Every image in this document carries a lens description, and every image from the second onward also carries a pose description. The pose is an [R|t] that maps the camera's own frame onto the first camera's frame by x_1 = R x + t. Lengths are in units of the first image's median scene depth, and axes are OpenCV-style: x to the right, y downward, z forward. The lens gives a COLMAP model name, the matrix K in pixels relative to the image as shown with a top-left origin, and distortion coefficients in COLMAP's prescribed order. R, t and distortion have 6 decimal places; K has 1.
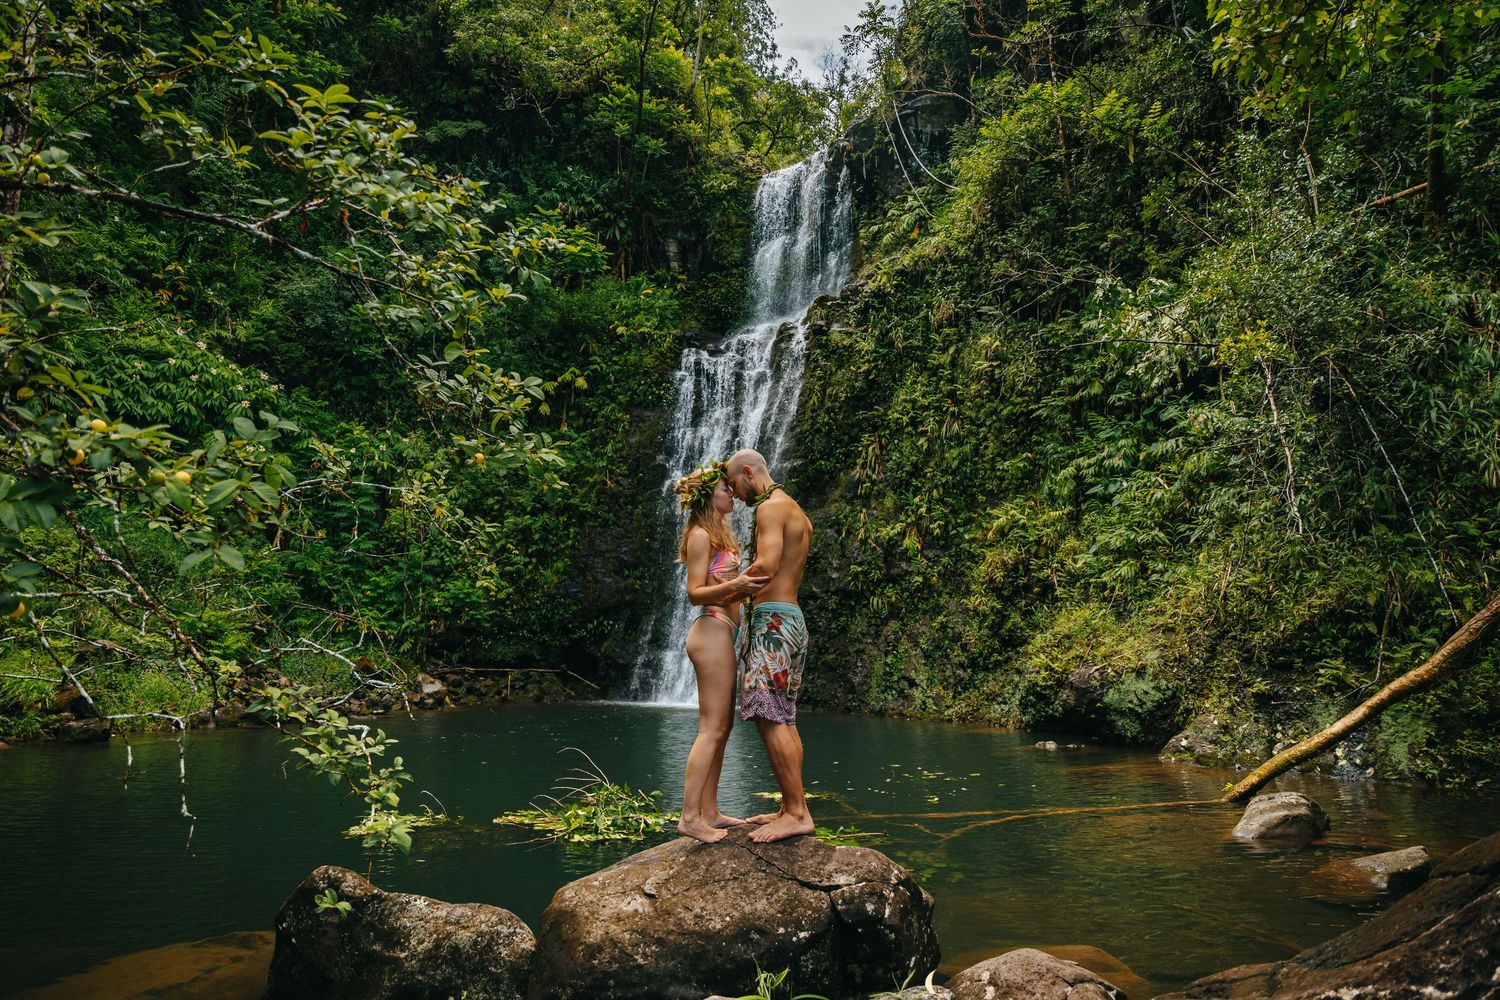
lens RADIAL K [[1003.1, 0, 738.9], [0, 1003.1, 458.5], [0, 0, 1]] dist [-0.006895, -0.003872]
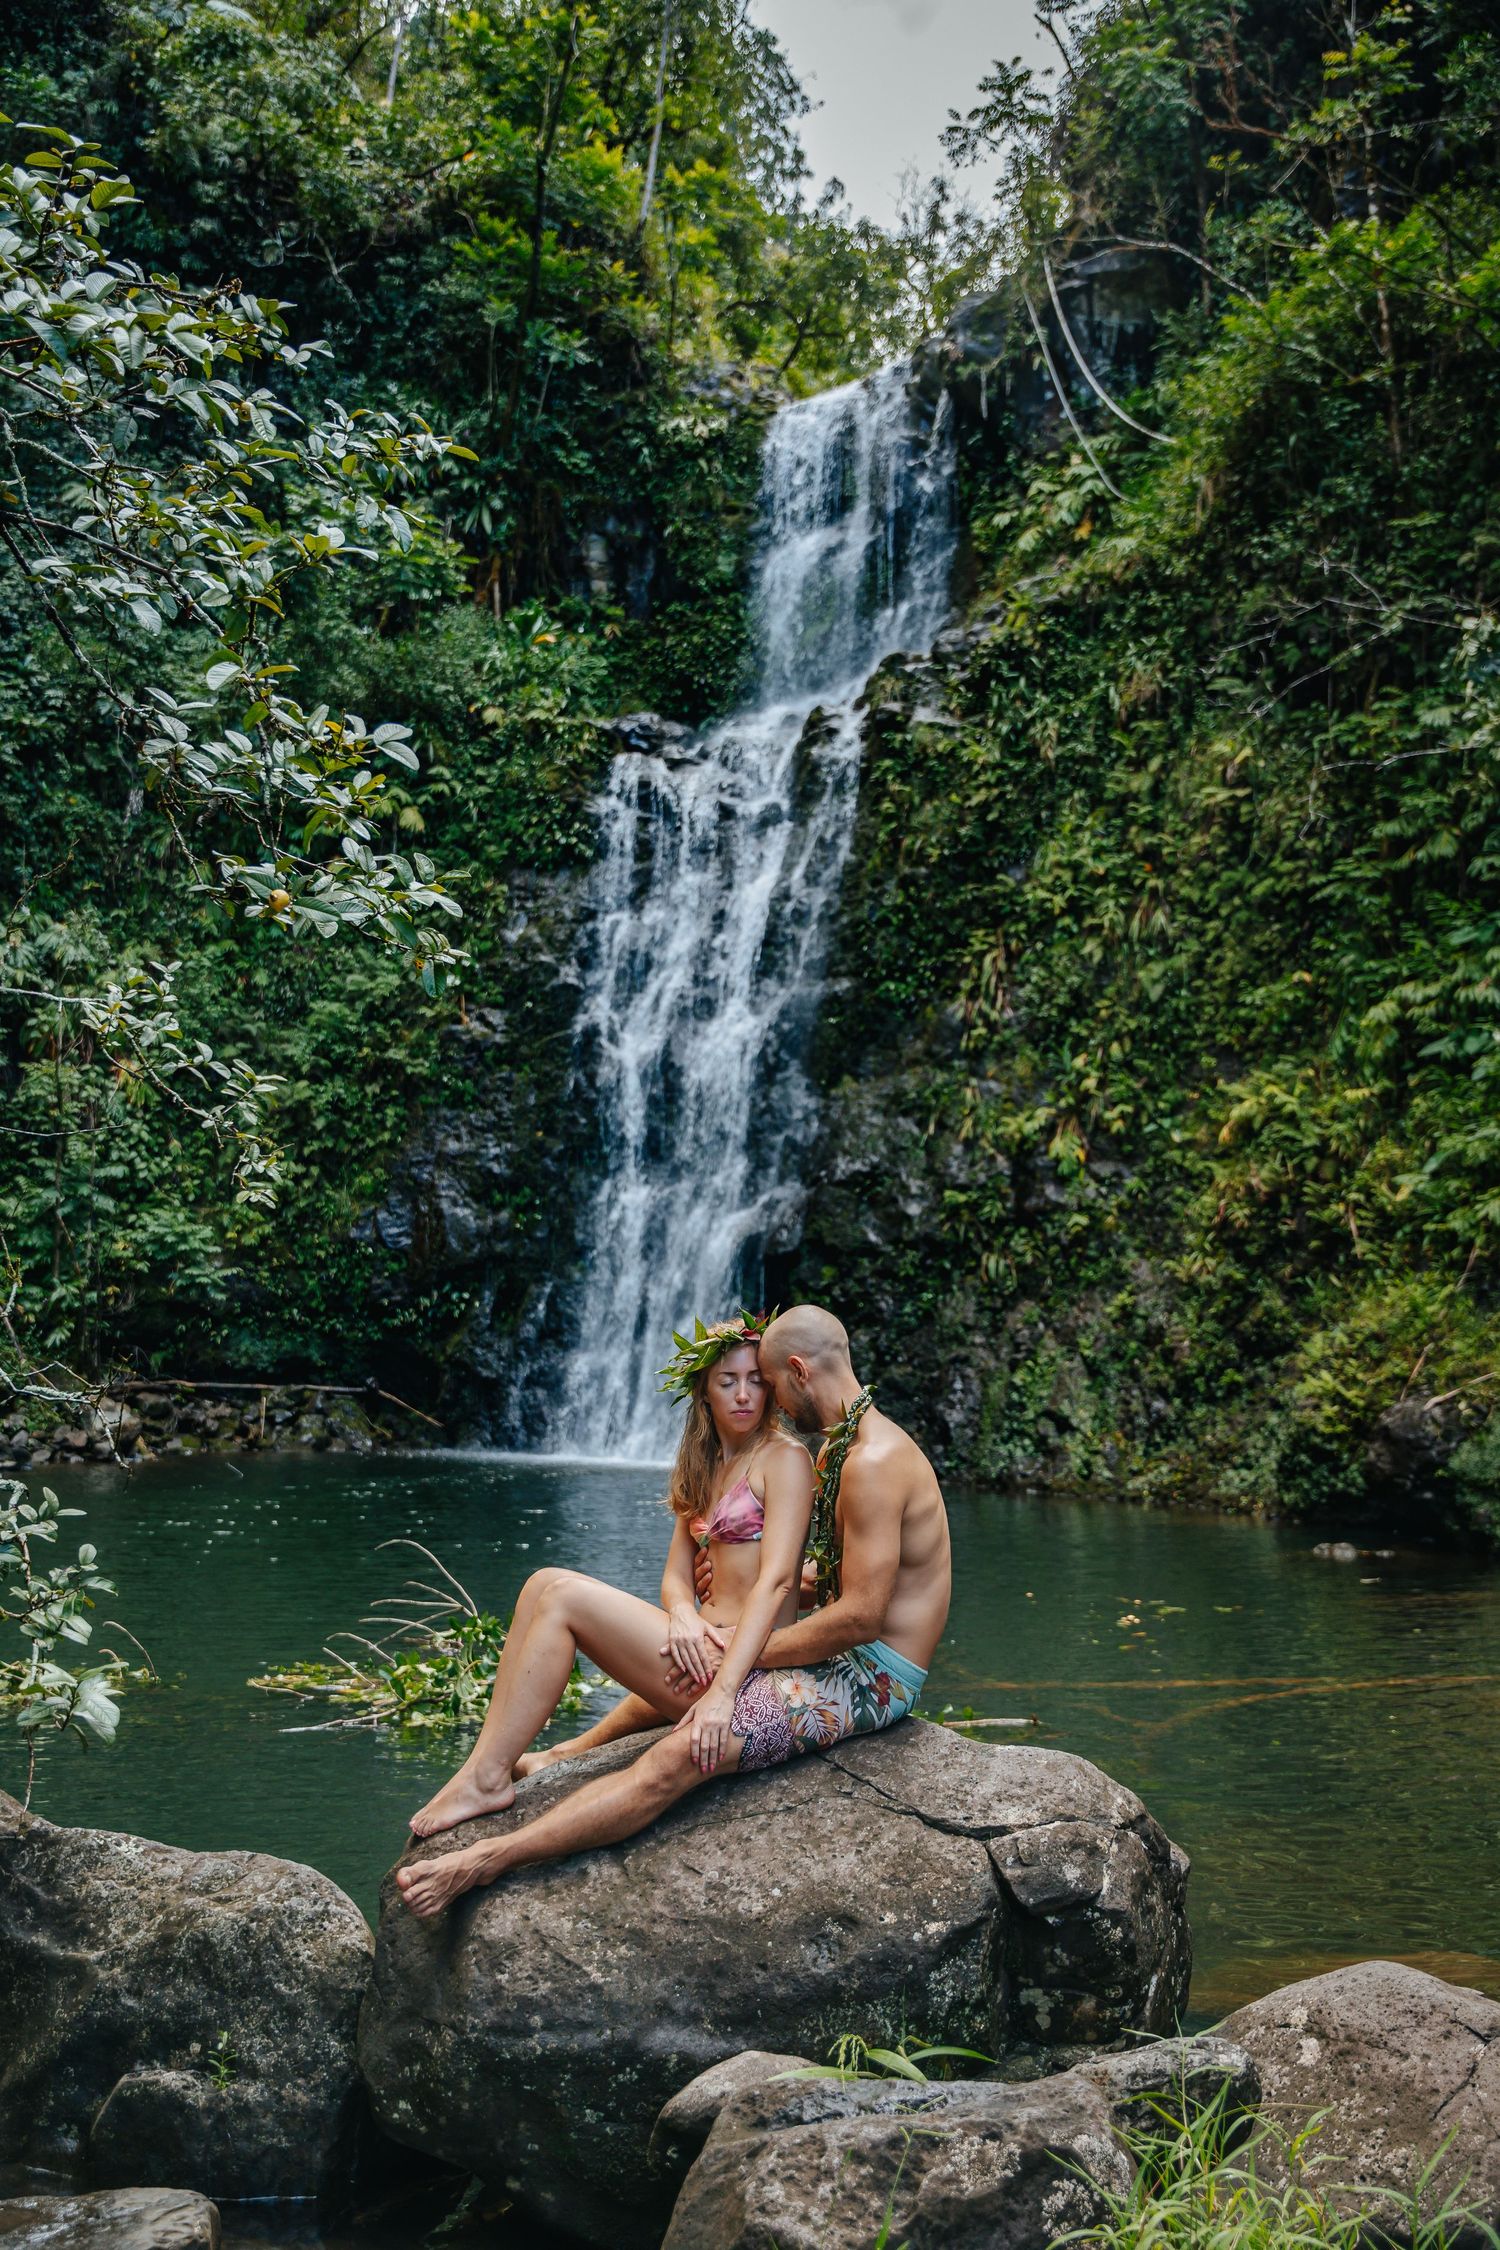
lens RADIAL K [[1971.8, 0, 707.5], [0, 1971.8, 1040.2], [0, 0, 1]] dist [-0.004716, 0.002830]
pose [[0.999864, 0.016239, 0.002958, -0.011730], [-0.016315, 0.999473, 0.028058, 0.005420], [-0.002500, -0.028103, 0.999602, 0.014442]]
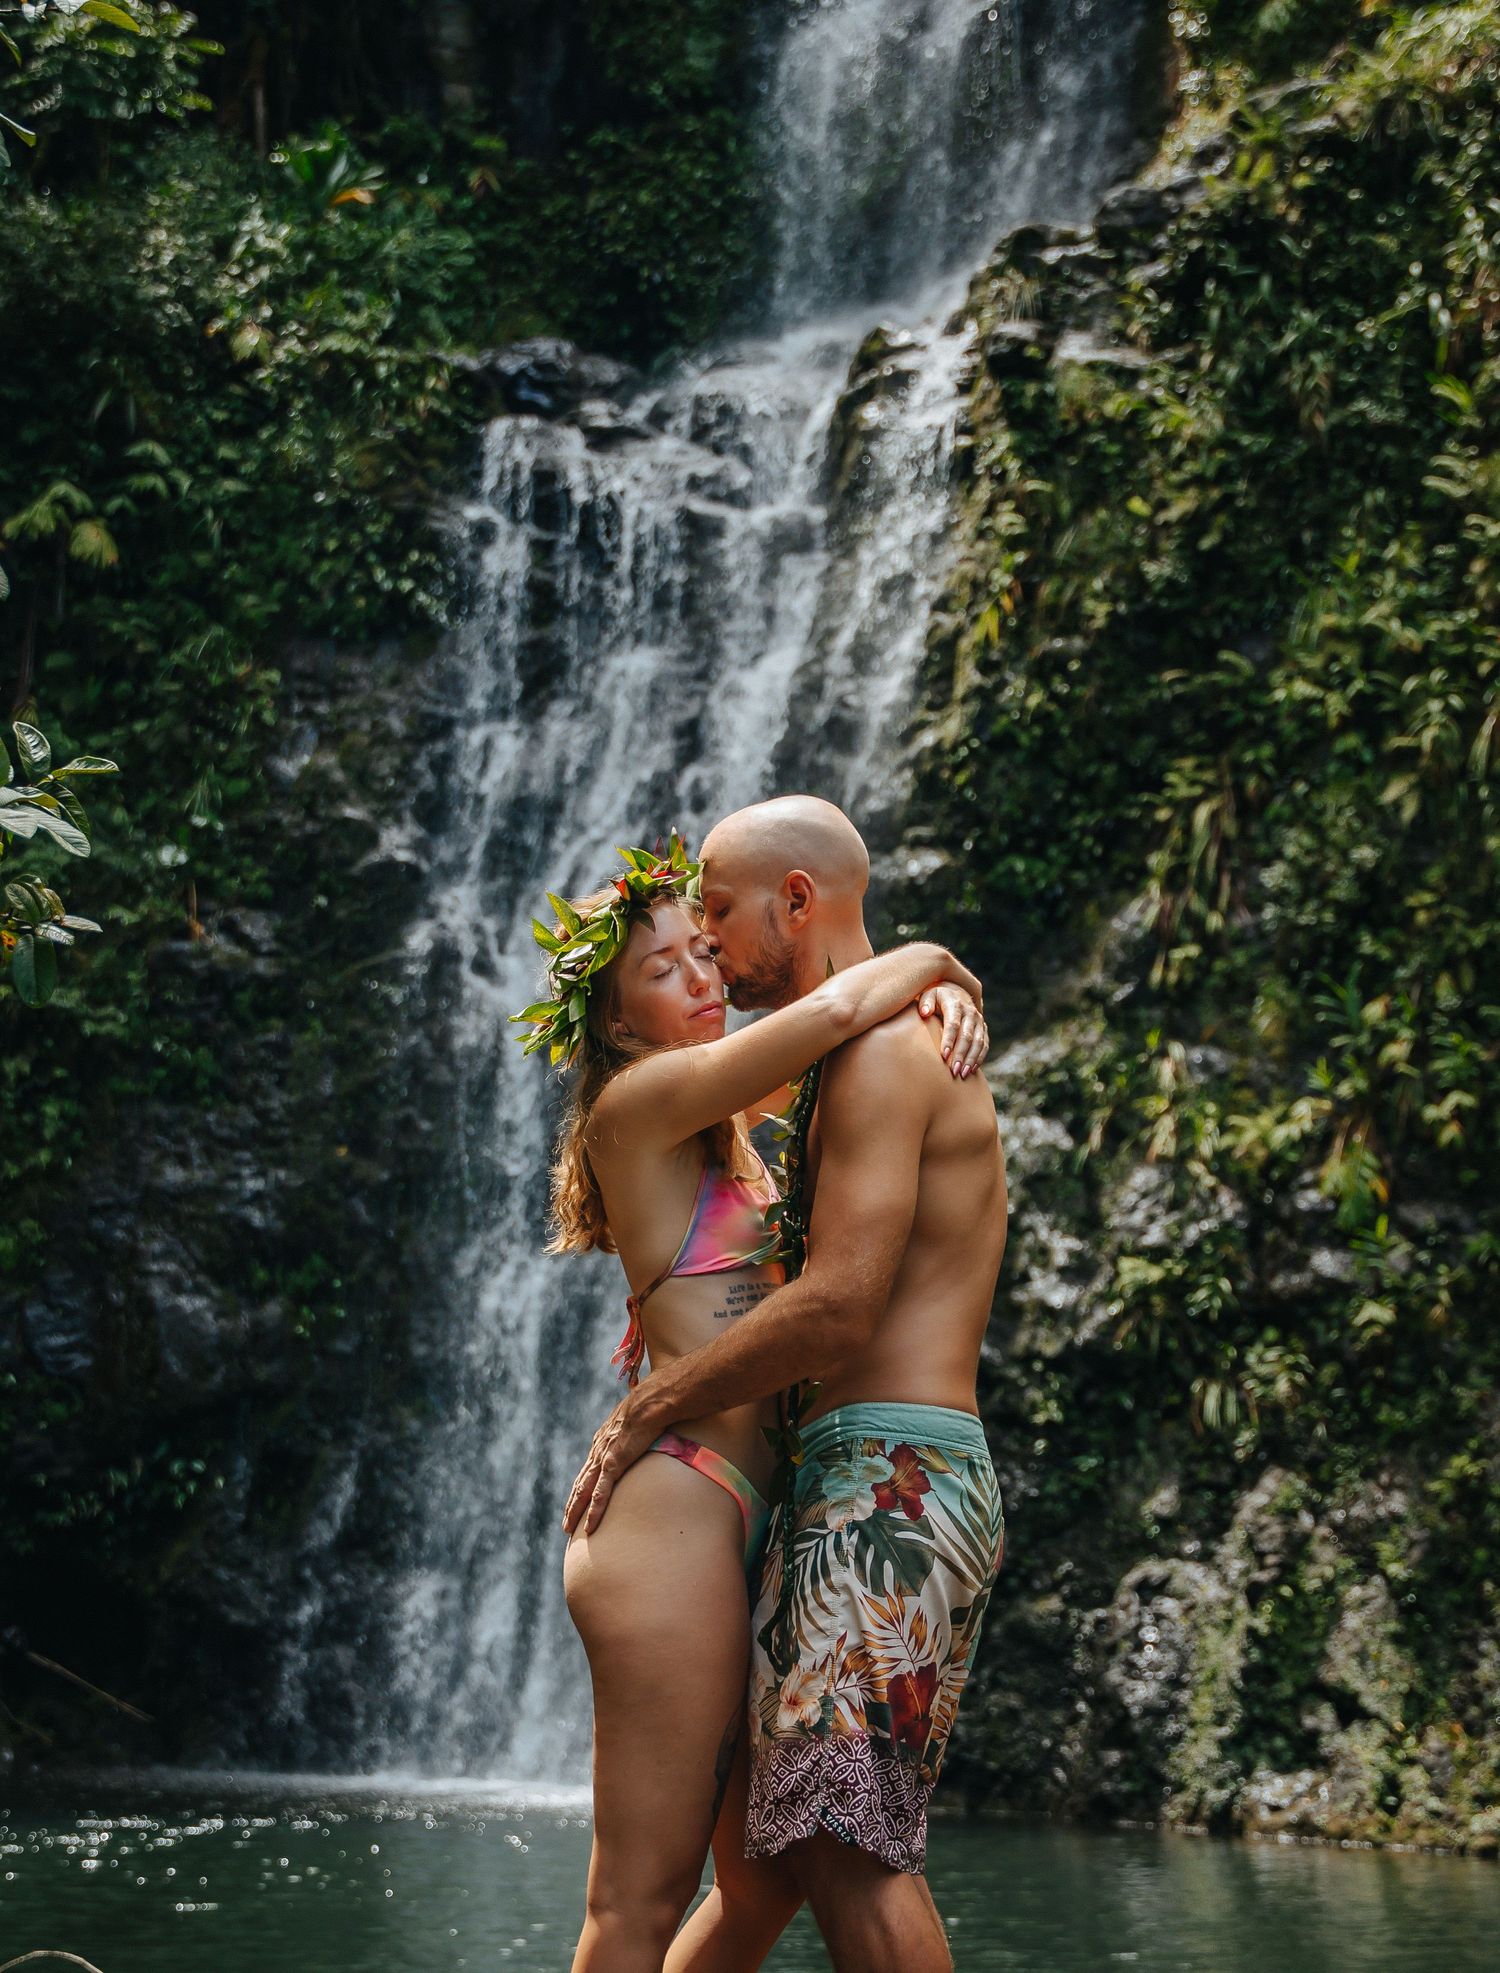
lens RADIAL K [[3307.6, 0, 768.0], [0, 3307.6, 970.7], [0, 0, 1]] dist [-0.019869, 0.000000]
pose [[0.999300, 0.015298, 0.034139, -0.011617], [-0.016699, 0.999013, 0.041164, -0.002797], [-0.033476, -0.041706, 0.998569, 0.145682]]
